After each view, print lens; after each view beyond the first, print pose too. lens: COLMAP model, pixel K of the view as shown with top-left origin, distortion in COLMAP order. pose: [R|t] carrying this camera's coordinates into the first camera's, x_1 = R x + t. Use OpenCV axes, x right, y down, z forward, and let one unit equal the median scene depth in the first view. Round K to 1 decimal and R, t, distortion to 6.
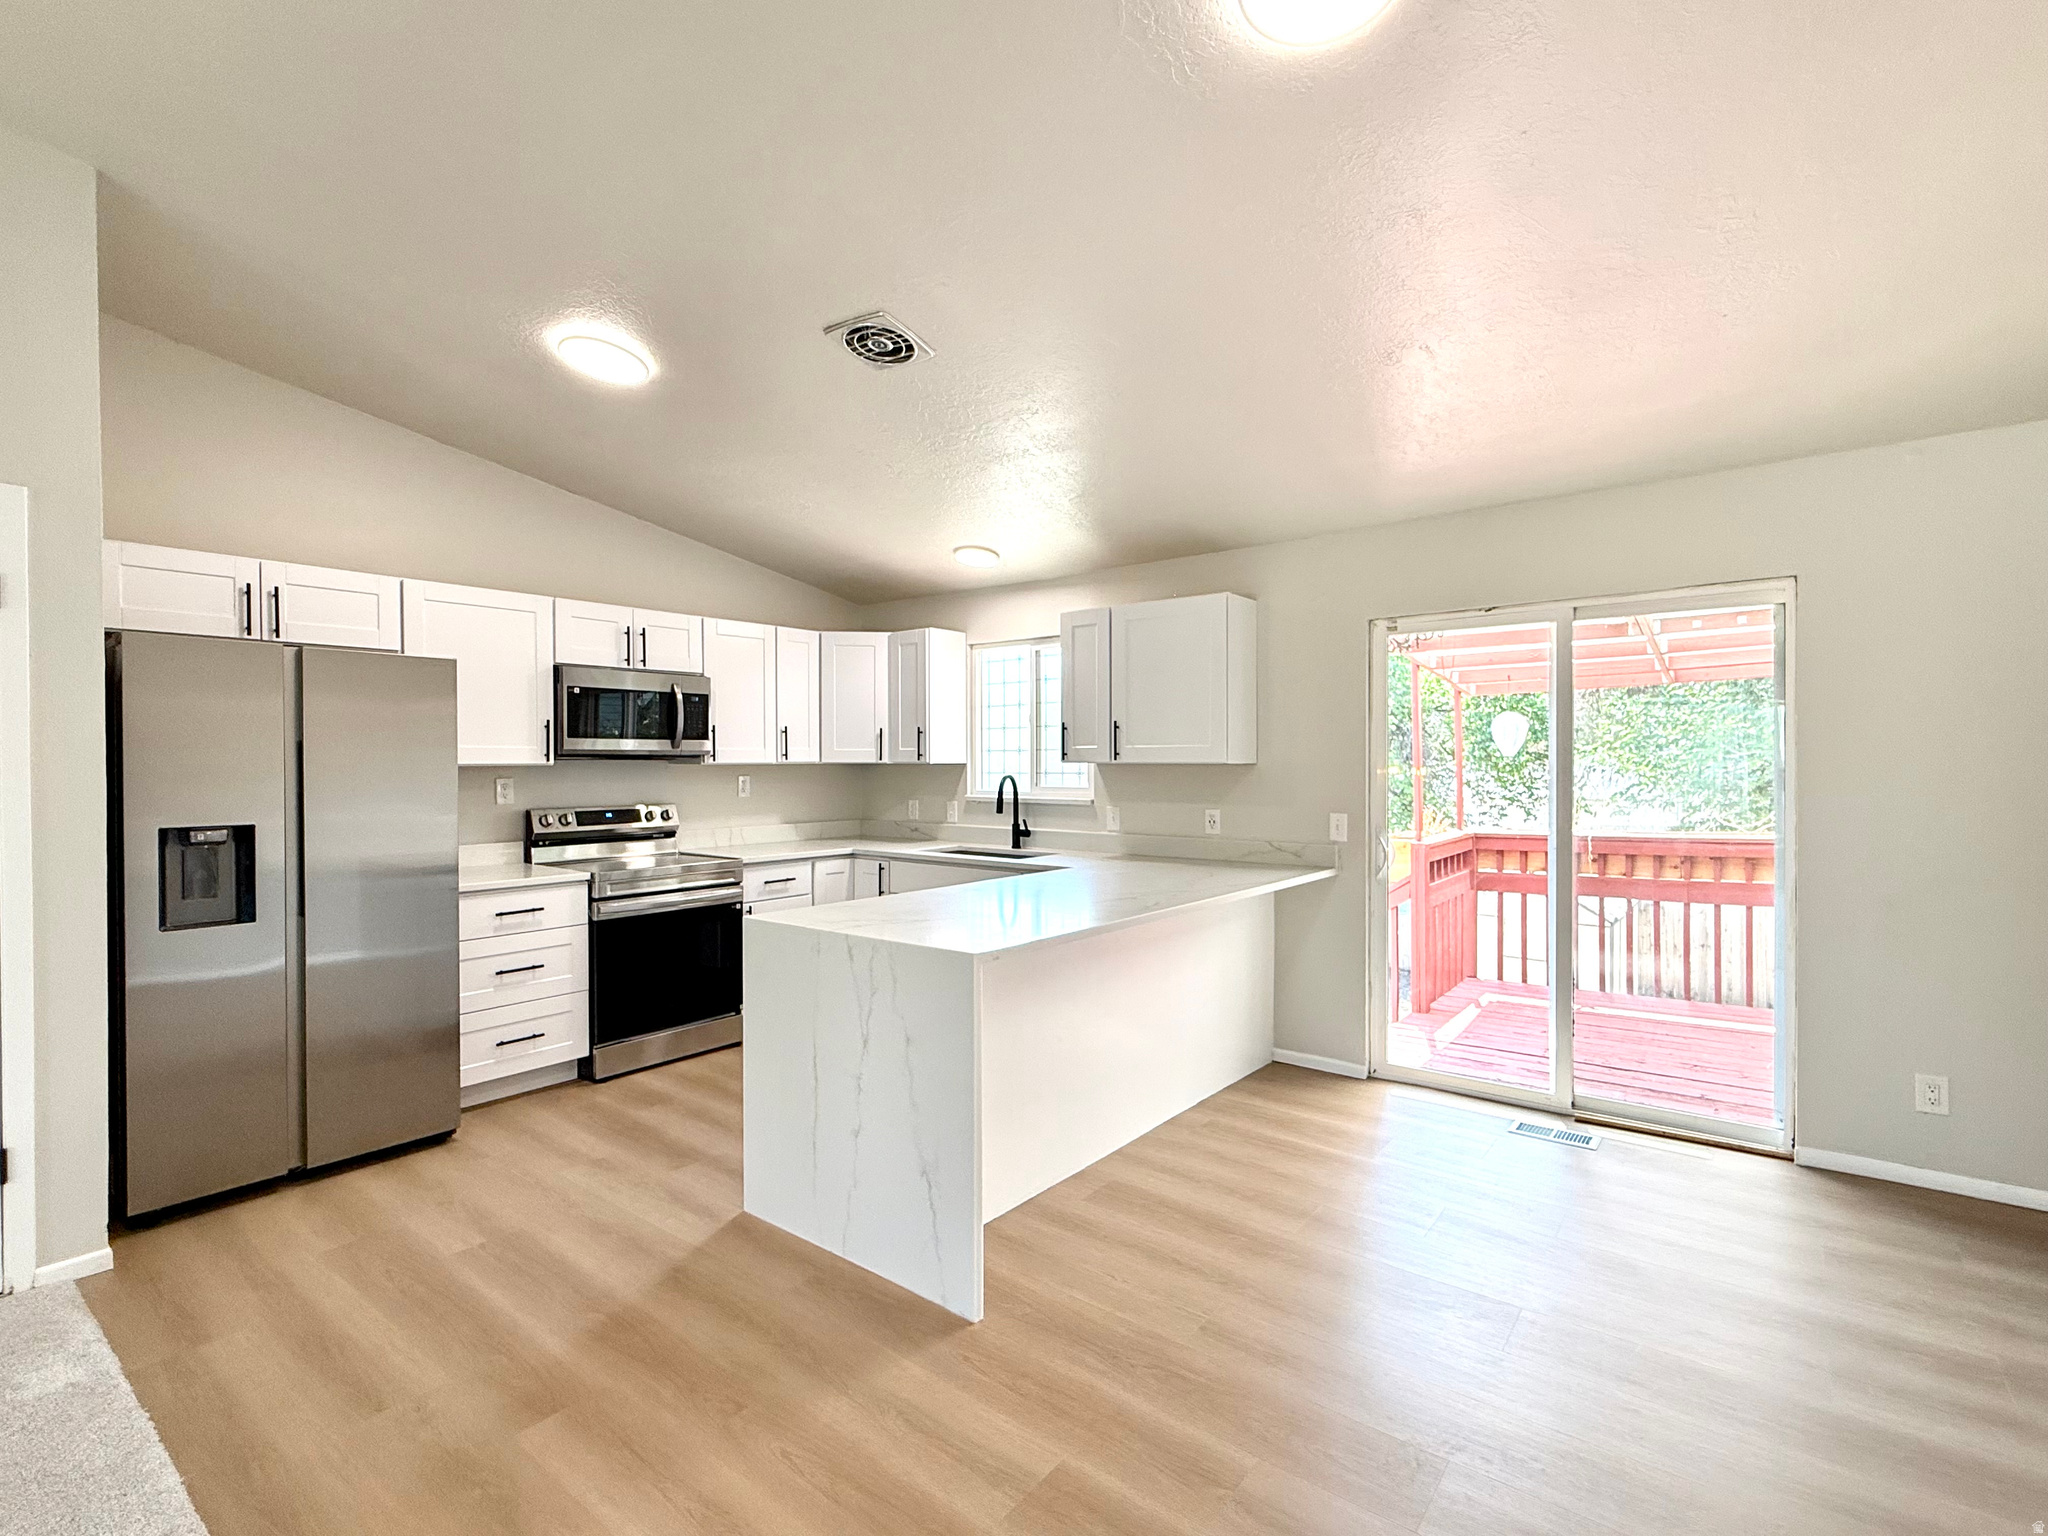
lens RADIAL K [[970.4, 0, 1030.9], [0, 970.4, 771.5], [0, 0, 1]] dist [-0.000442, 0.001154]
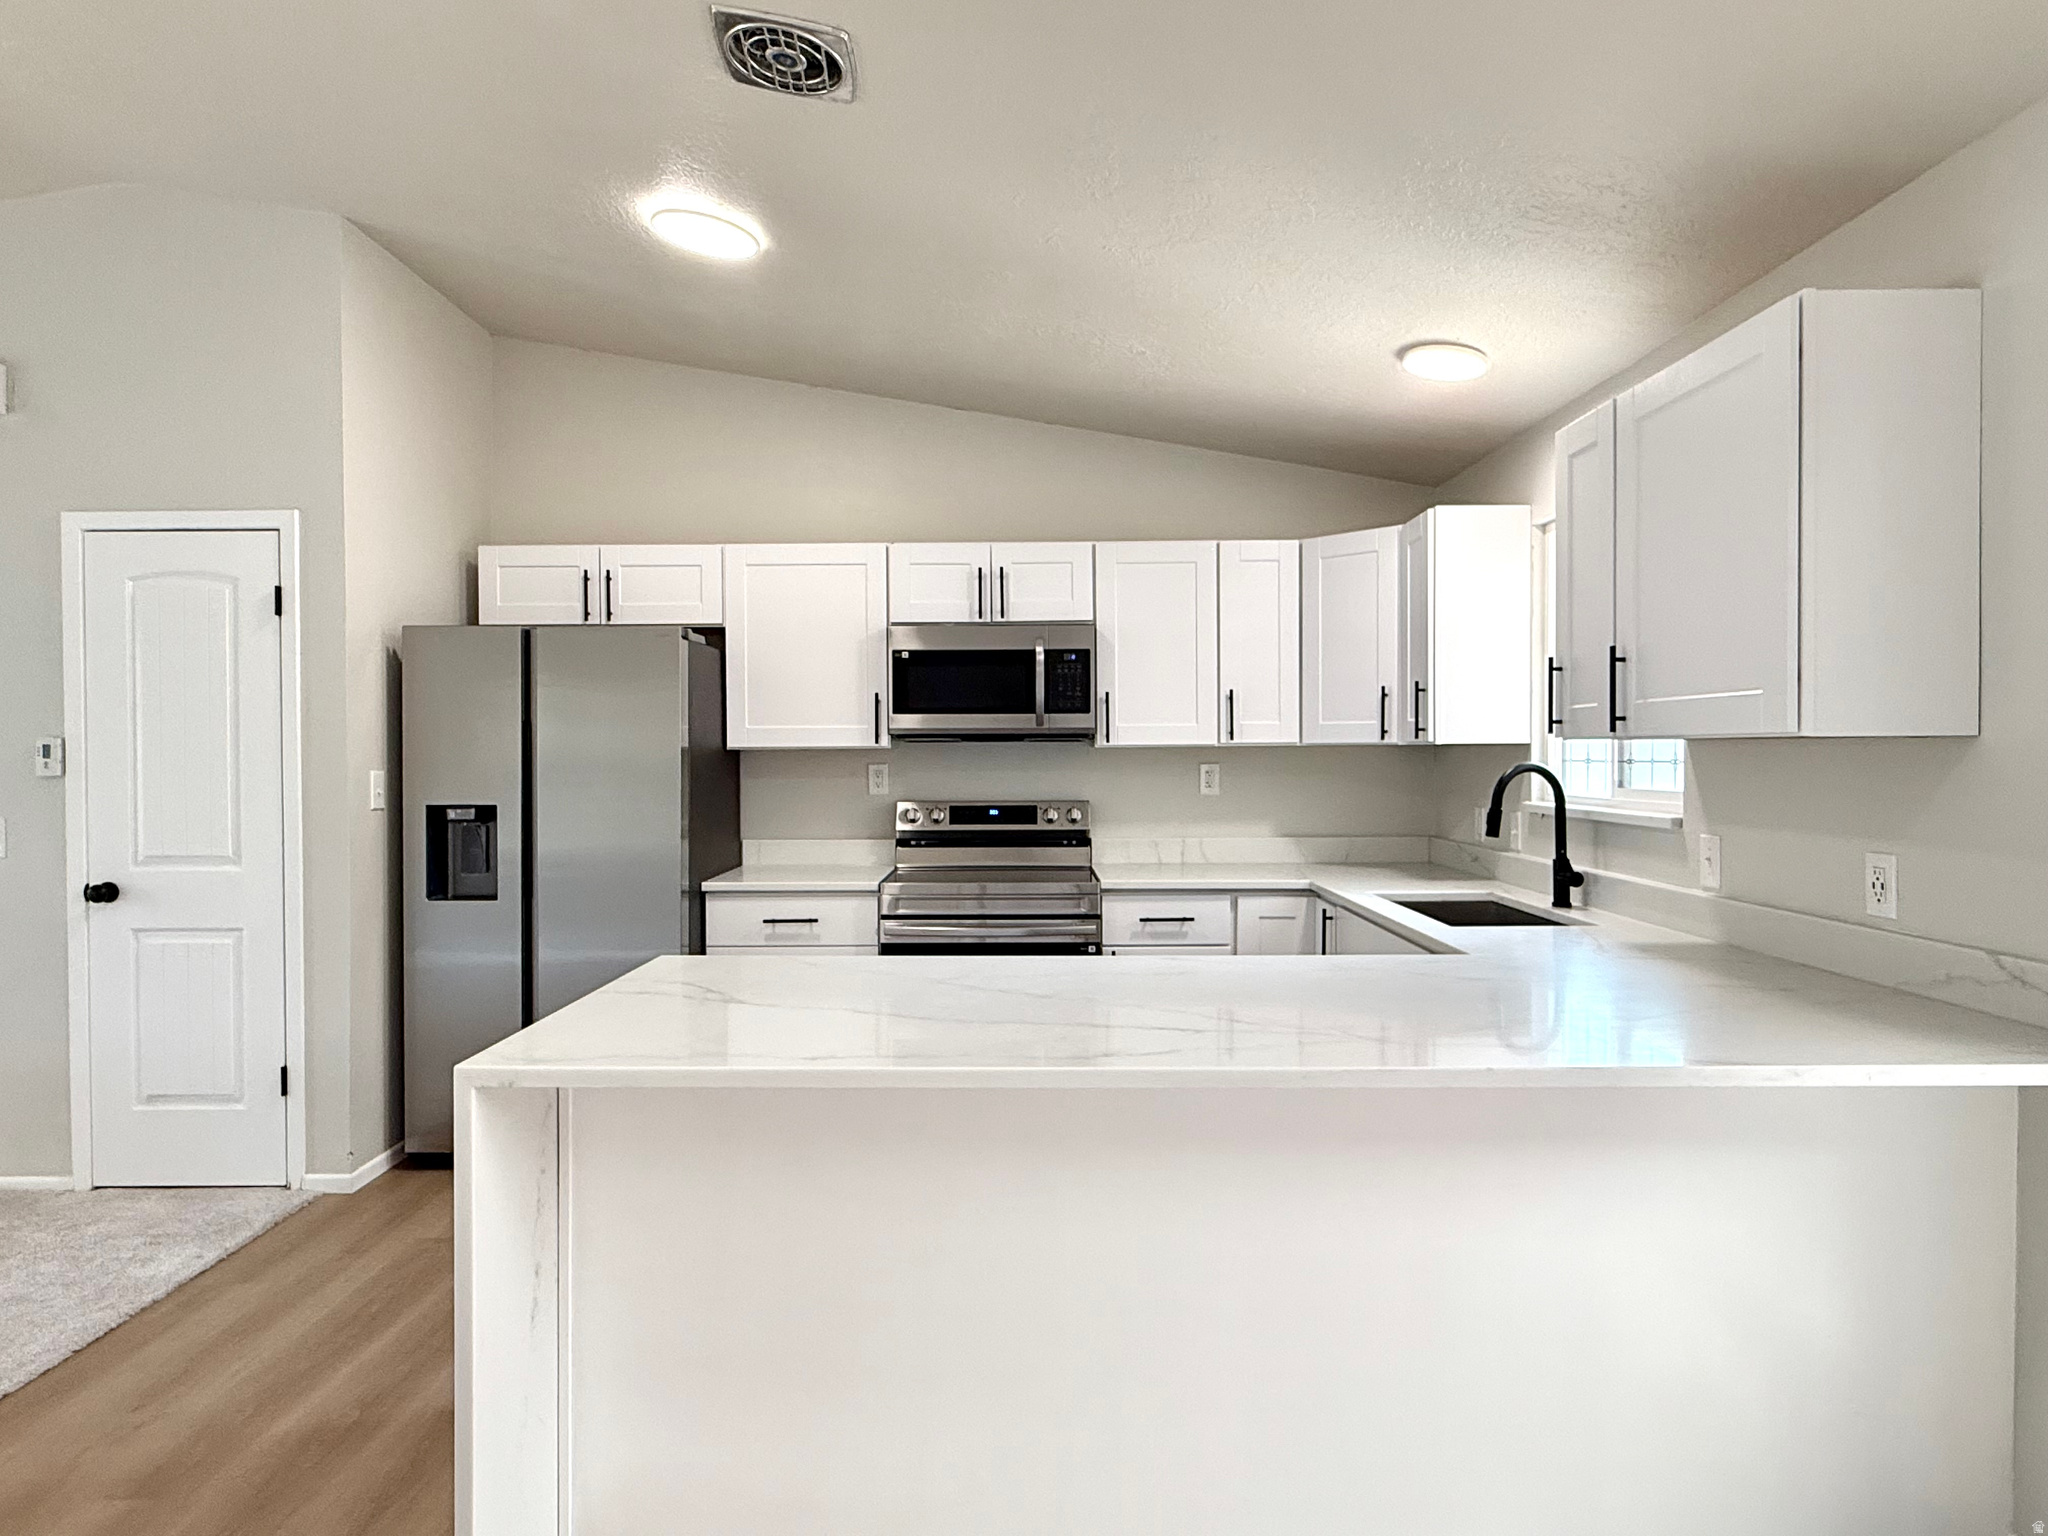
lens RADIAL K [[1234.3, 0, 1015.6], [0, 1234.3, 765.7], [0, 0, 1]] dist [0.005365, 0.002179]
pose [[0.610547, 0.007393, -0.791945, 0.362790], [-0.004780, 0.999973, 0.005650, 0.001703], [0.791966, 0.000335, 0.610566, 0.405199]]
